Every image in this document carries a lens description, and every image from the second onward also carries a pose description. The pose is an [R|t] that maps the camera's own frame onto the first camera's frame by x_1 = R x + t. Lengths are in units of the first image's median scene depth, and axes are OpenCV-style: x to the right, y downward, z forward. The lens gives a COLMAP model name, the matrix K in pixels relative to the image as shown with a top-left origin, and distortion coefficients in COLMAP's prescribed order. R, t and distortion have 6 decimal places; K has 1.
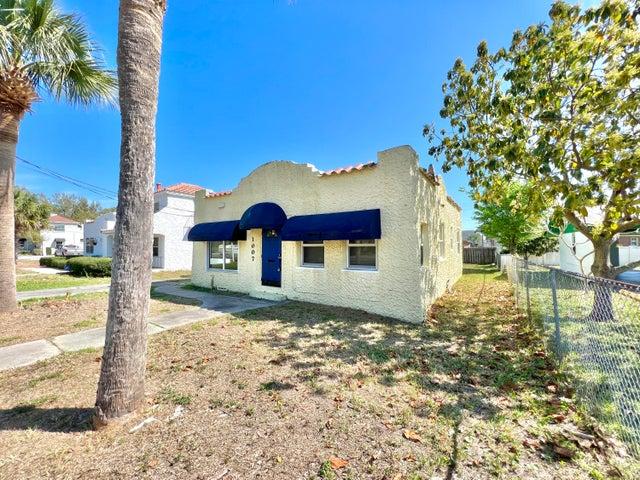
lens RADIAL K [[254.3, 0, 320.0], [0, 254.3, 240.0], [0, 0, 1]] dist [-0.001653, -0.000022]
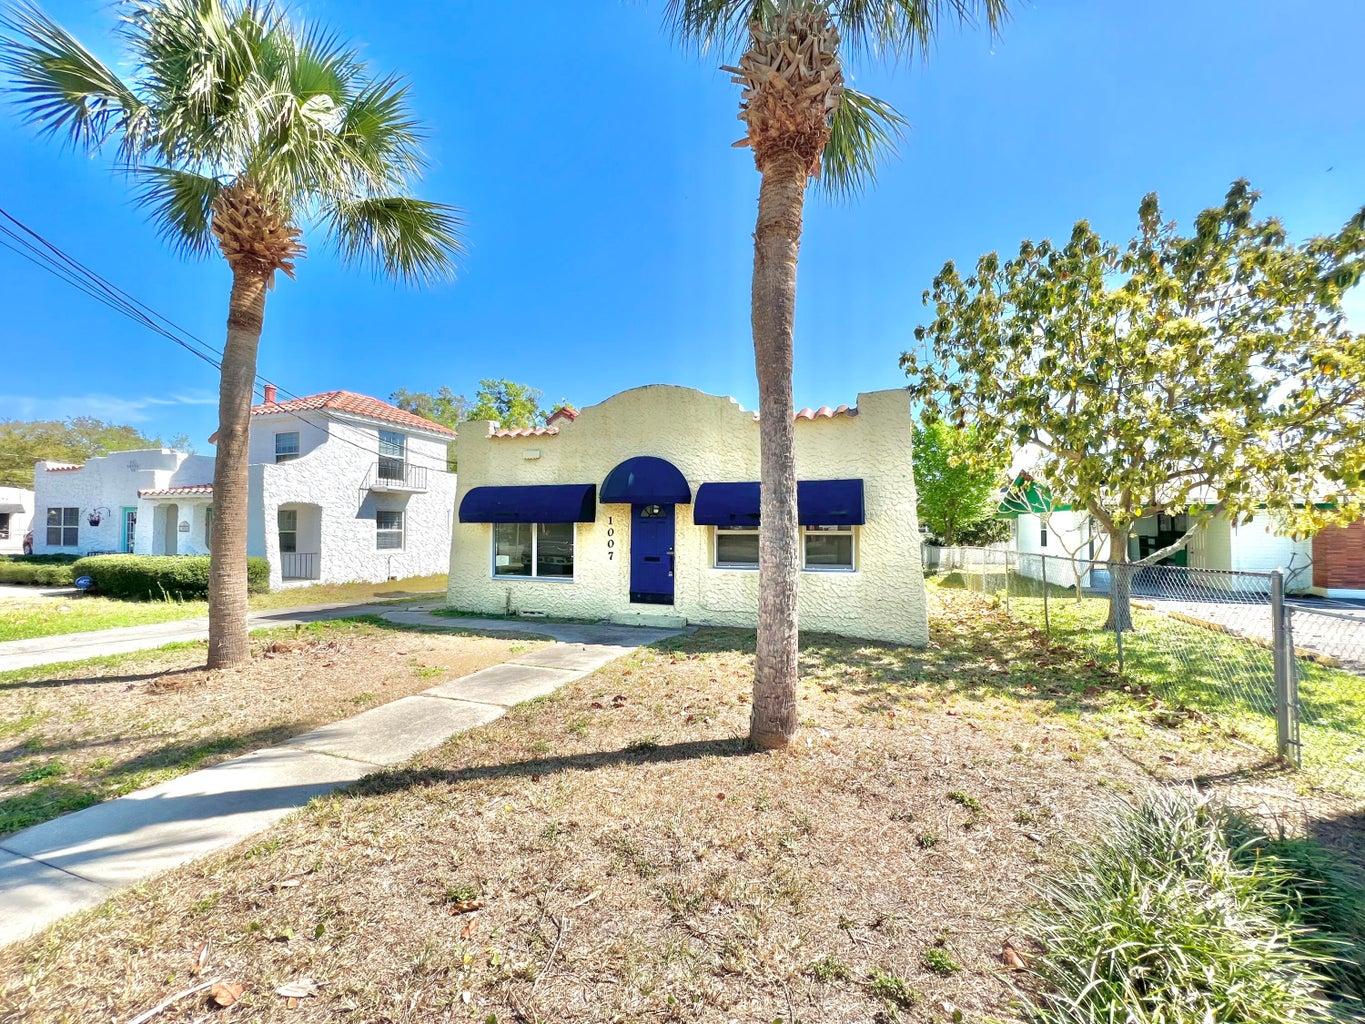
lens RADIAL K [[542.5, 0, 682.5], [0, 542.5, 512.0], [0, 0, 1]] dist [-0.001653, -0.000022]
pose [[0.966570, 0.013557, 0.256045, -0.436987], [-0.011669, 0.999892, -0.008892, -0.013178], [-0.256138, 0.005607, 0.966624, -0.191106]]
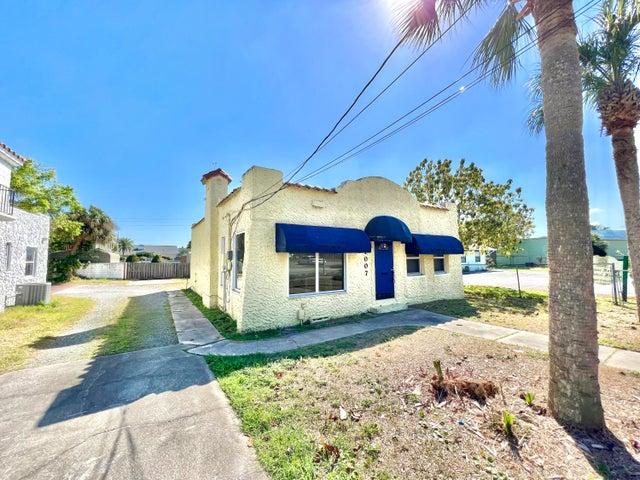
lens RADIAL K [[257.2, 0, 320.0], [0, 257.2, 240.0], [0, 0, 1]] dist [-0.000027, -0.000001]
pose [[0.403739, 0.063673, 0.912656, -1.235909], [-0.009514, 0.997813, -0.065405, 0.017874], [-0.914825, 0.017724, 0.403462, 0.816882]]
